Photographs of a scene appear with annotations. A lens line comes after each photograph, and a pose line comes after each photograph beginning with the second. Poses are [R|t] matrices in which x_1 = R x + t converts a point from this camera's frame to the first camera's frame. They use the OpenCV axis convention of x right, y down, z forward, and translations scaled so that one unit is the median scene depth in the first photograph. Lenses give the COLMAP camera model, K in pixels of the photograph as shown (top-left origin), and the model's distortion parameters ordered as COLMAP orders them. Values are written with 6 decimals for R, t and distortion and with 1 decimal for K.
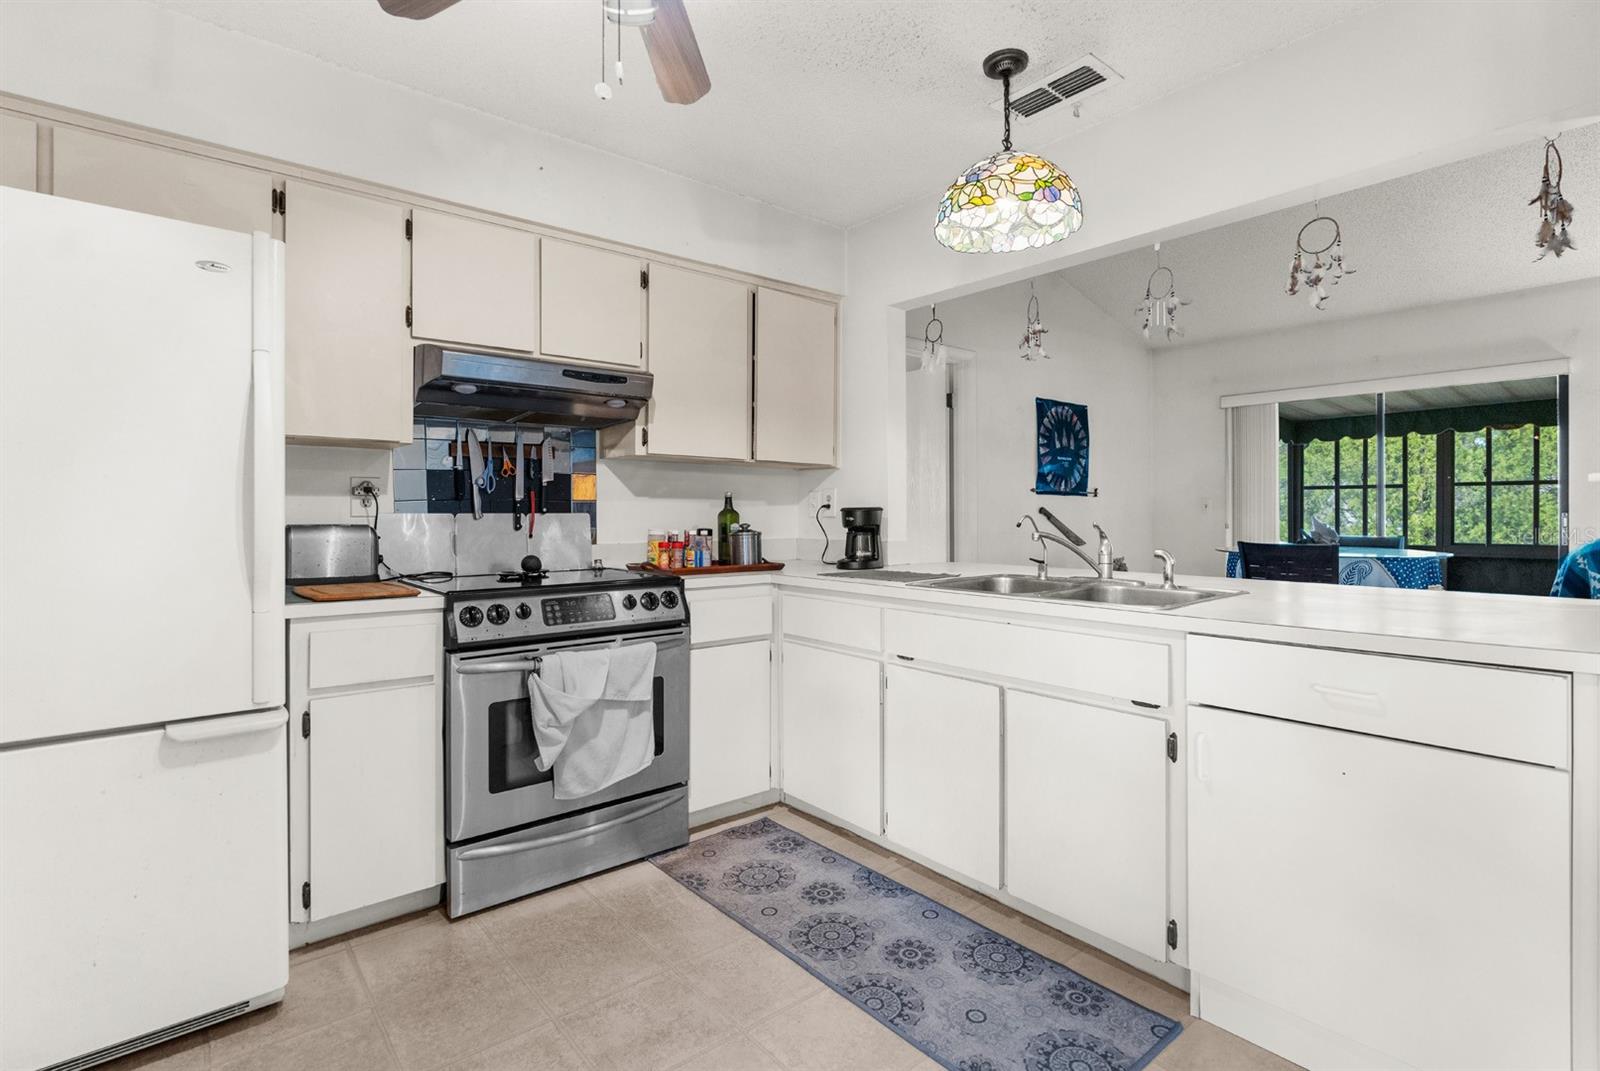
lens RADIAL K [[754.3, 0, 830.6], [0, 754.3, 512.7], [0, 0, 1]] dist [-0.003233, 0.002394]
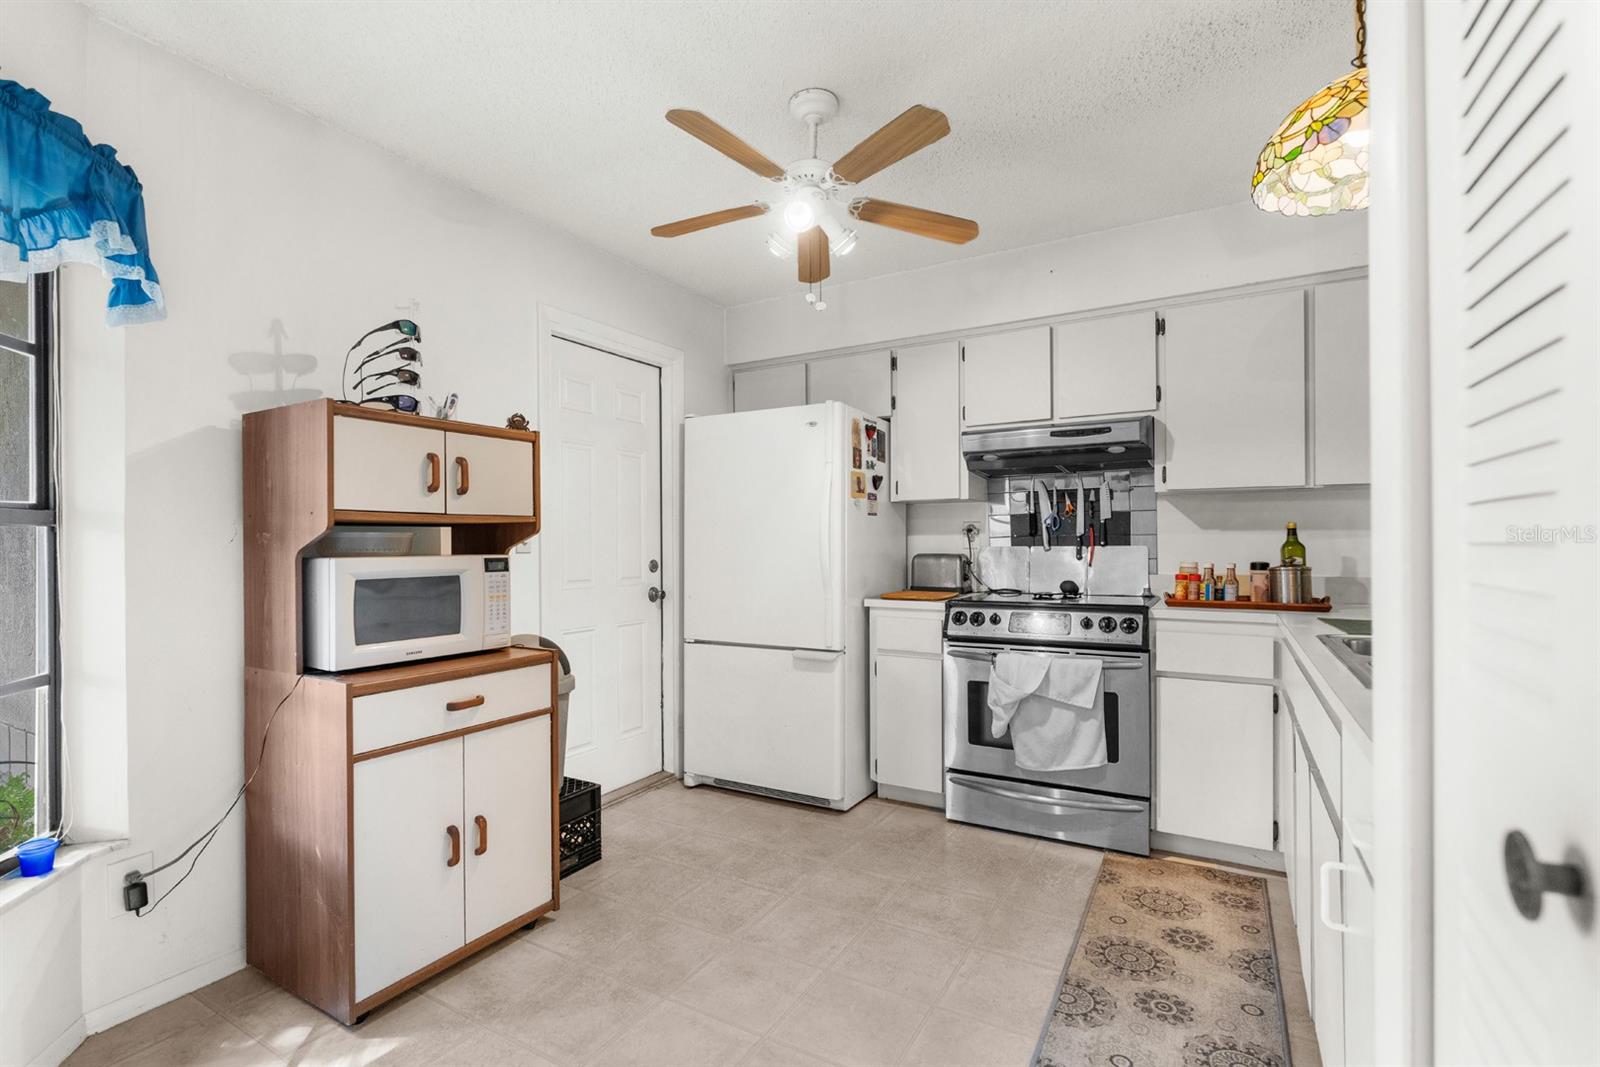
lens RADIAL K [[754.3, 0, 814.6], [0, 754.3, 544.1], [0, 0, 1]] dist [-0.003233, 0.002394]
pose [[0.345992, 0.000547, -0.938237, 0.660166], [0.005302, 0.999983, 0.002538, -0.008254], [0.938222, -0.005853, 0.345984, 0.194842]]
